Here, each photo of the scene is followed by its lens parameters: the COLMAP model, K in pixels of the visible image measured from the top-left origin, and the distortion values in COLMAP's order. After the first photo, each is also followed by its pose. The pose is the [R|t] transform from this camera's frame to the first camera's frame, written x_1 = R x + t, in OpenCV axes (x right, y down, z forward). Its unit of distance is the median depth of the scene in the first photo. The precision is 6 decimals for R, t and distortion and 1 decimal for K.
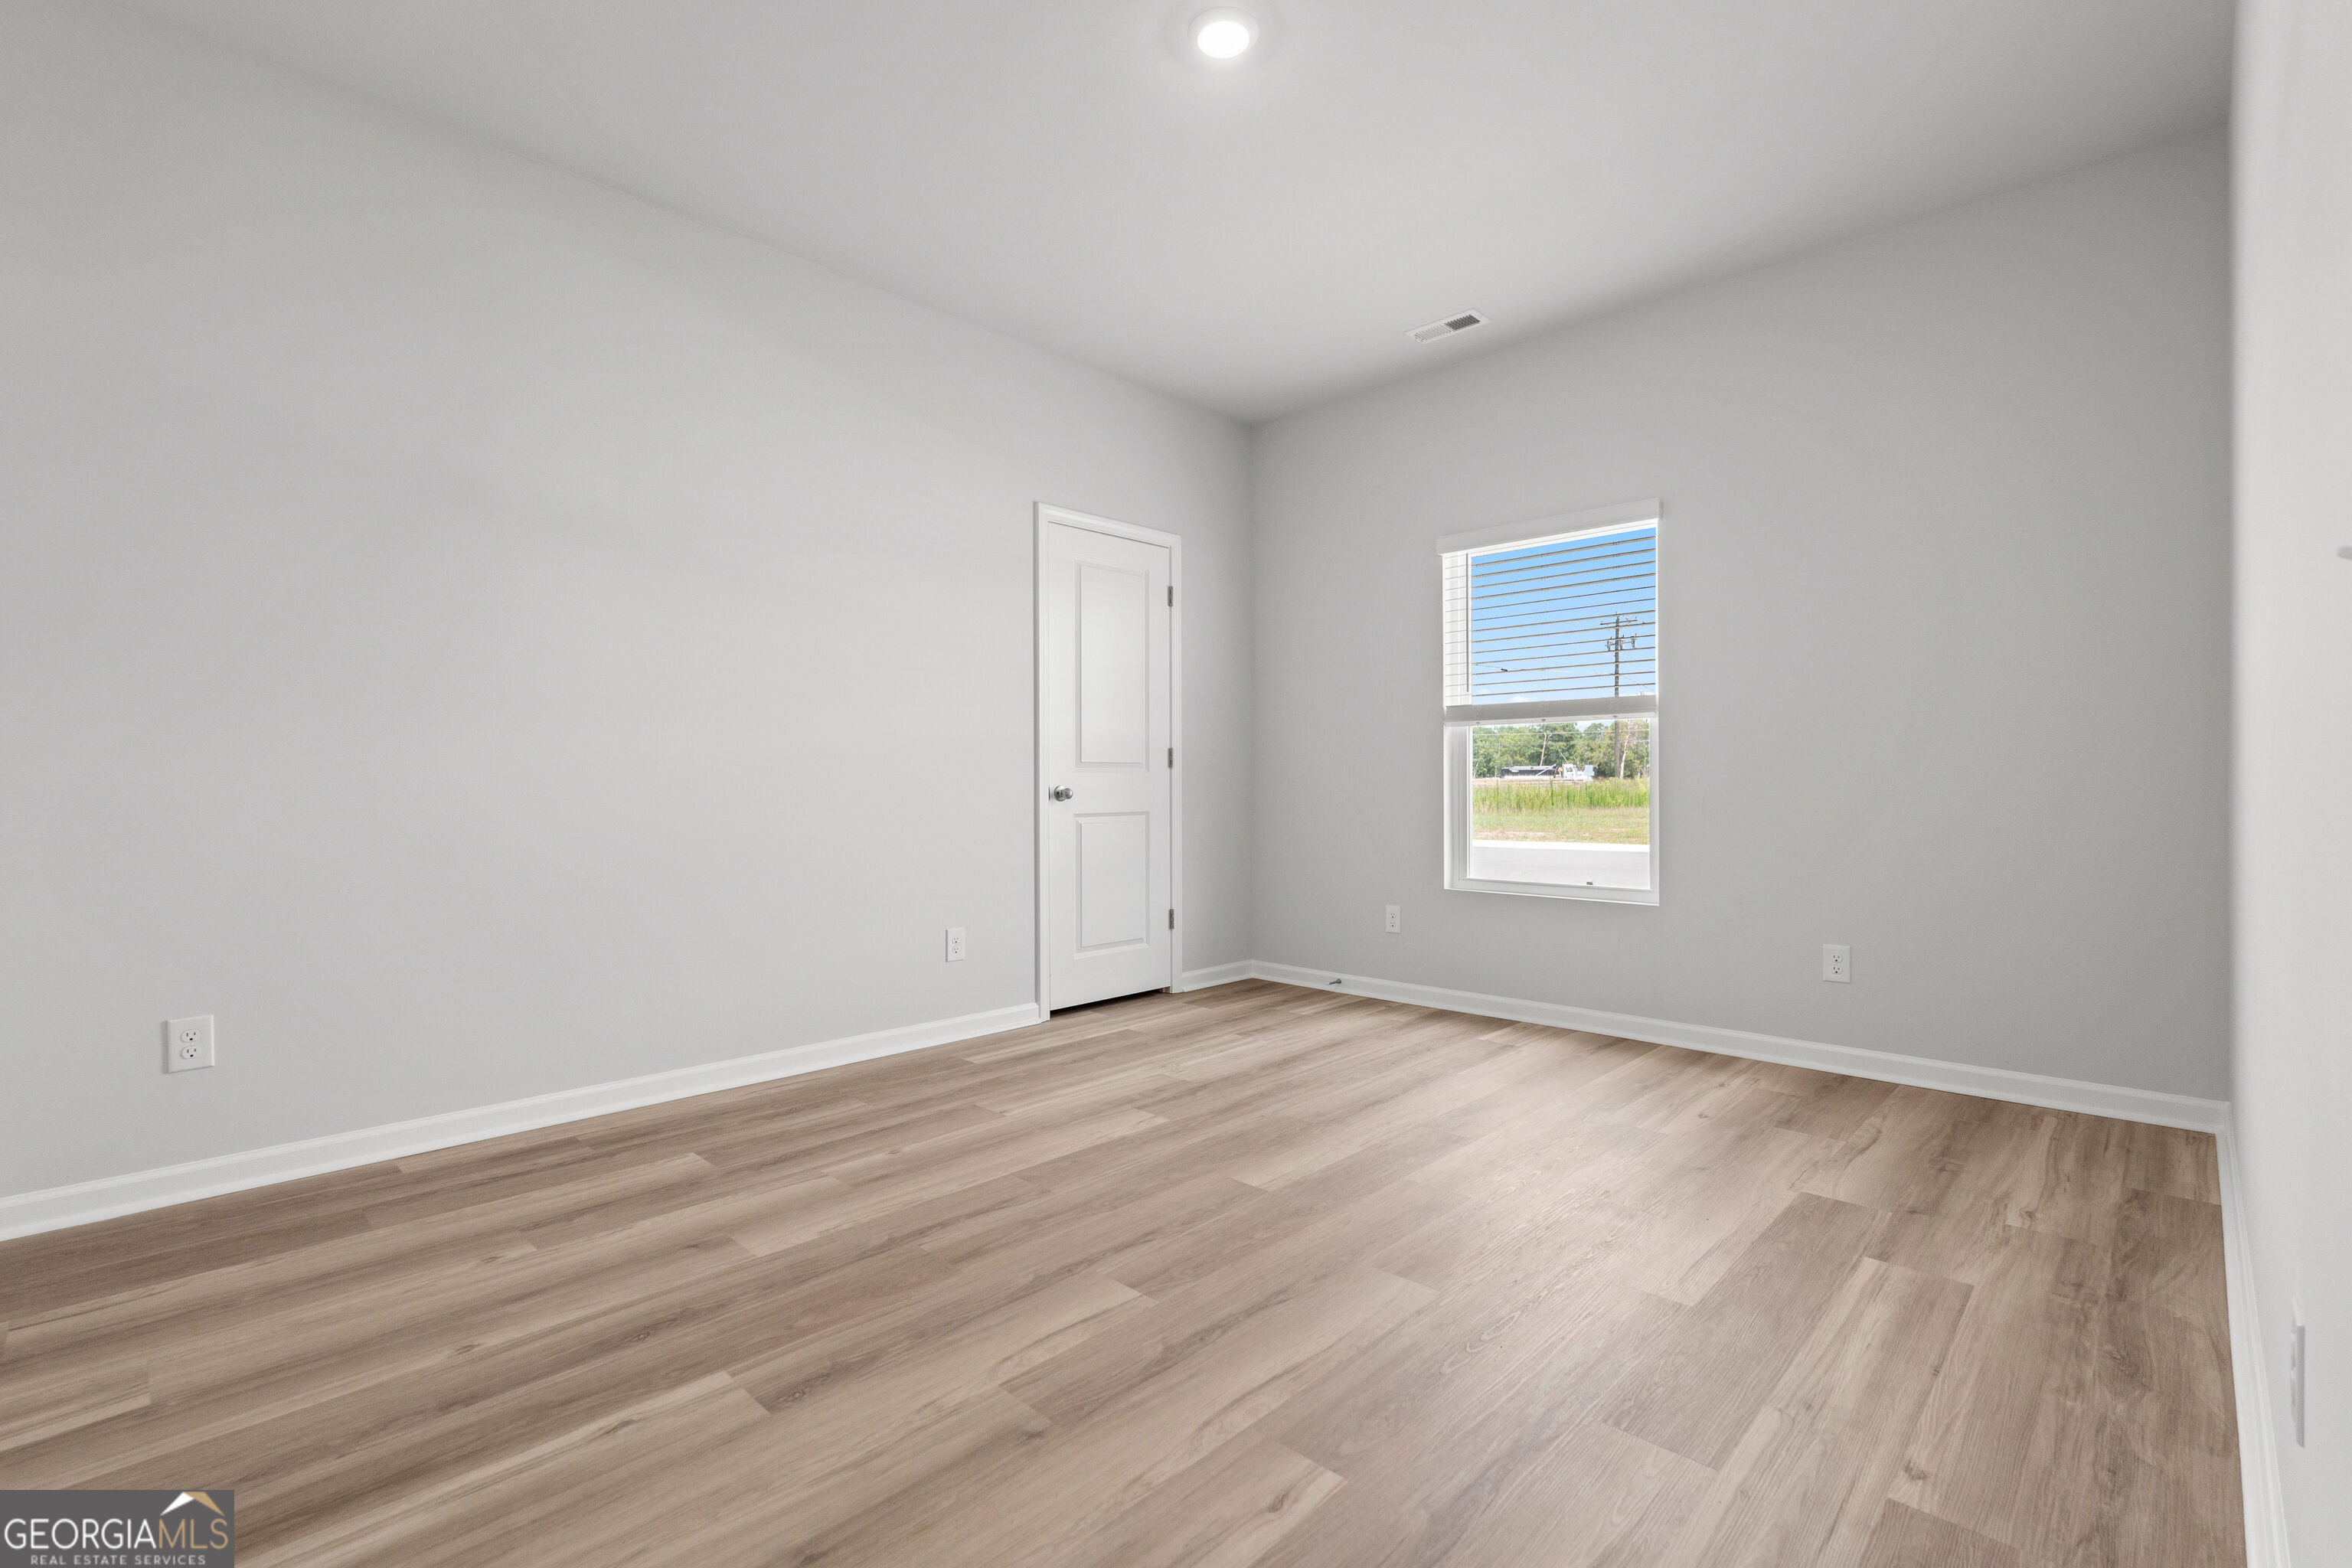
lens RADIAL K [[1051.3, 0, 1172.8], [0, 1051.3, 780.4], [0, 0, 1]] dist [-0.002589, -0.000636]
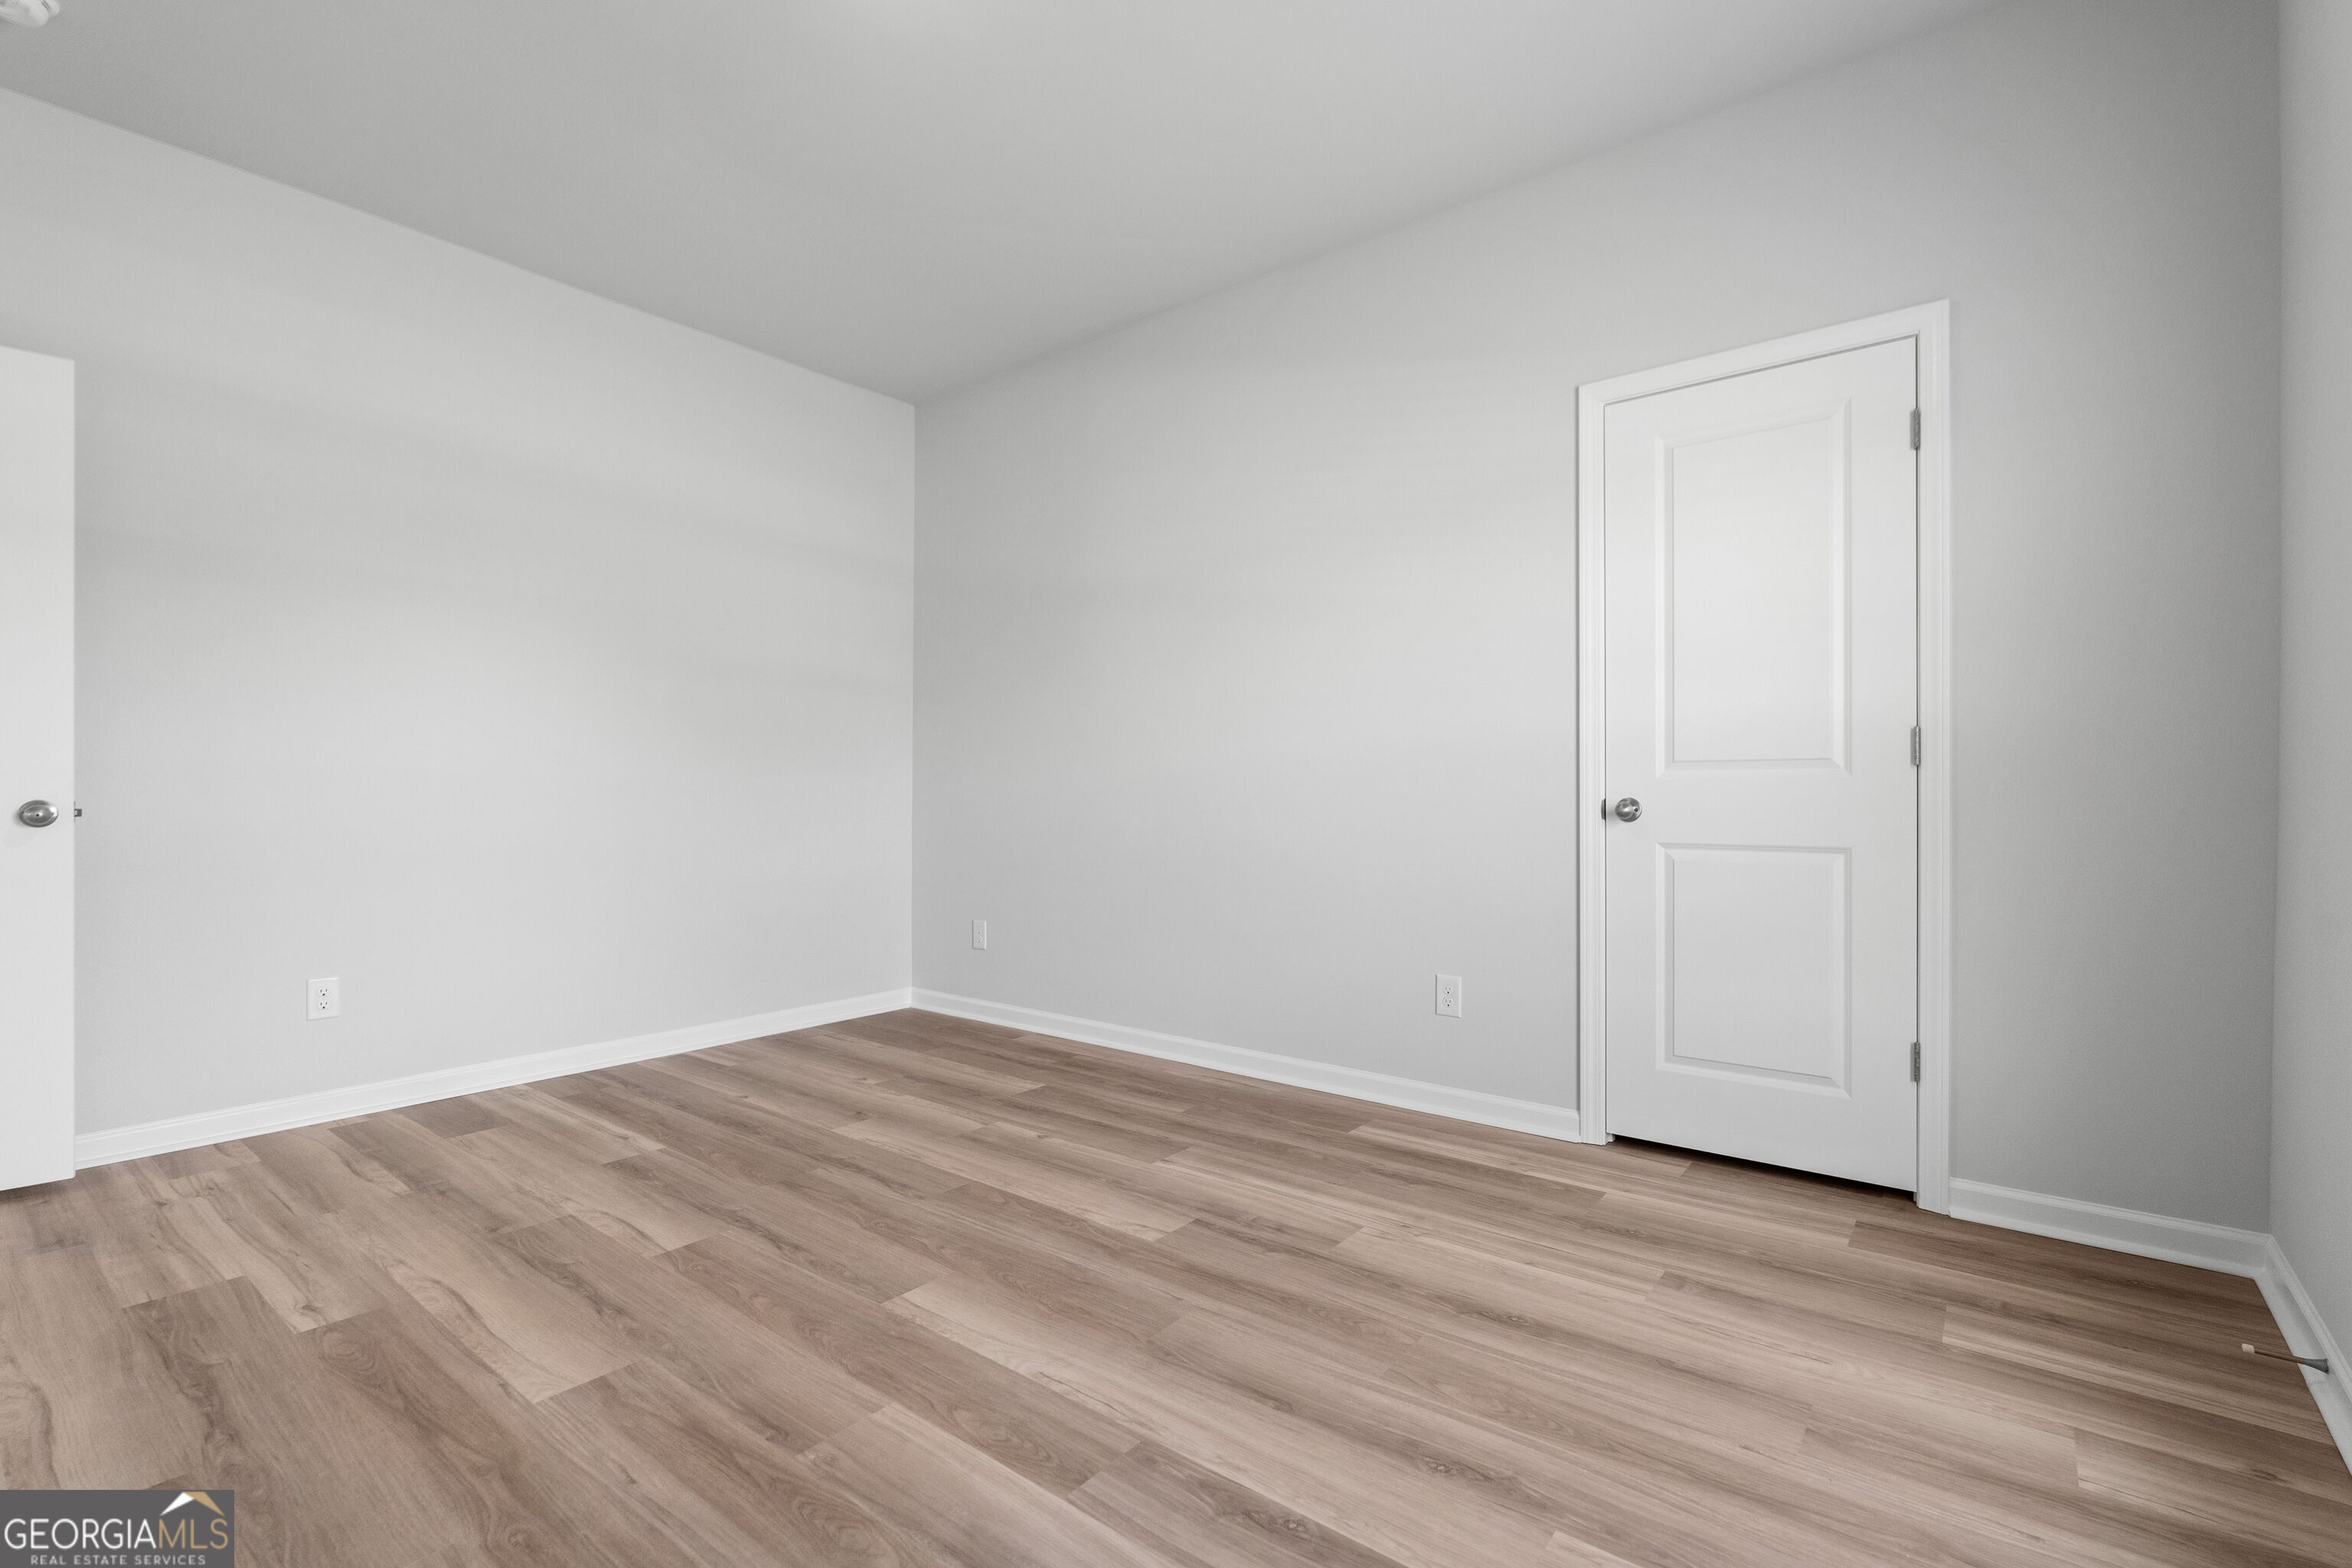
lens RADIAL K [[1051.3, 0, 1172.8], [0, 1051.3, 780.4], [0, 0, 1]] dist [-0.002589, -0.000636]
pose [[0.093047, -0.009751, -0.995614, 0.814590], [0.003373, 0.999949, -0.009478, -0.001447], [0.995656, -0.002476, 0.093075, 1.020012]]
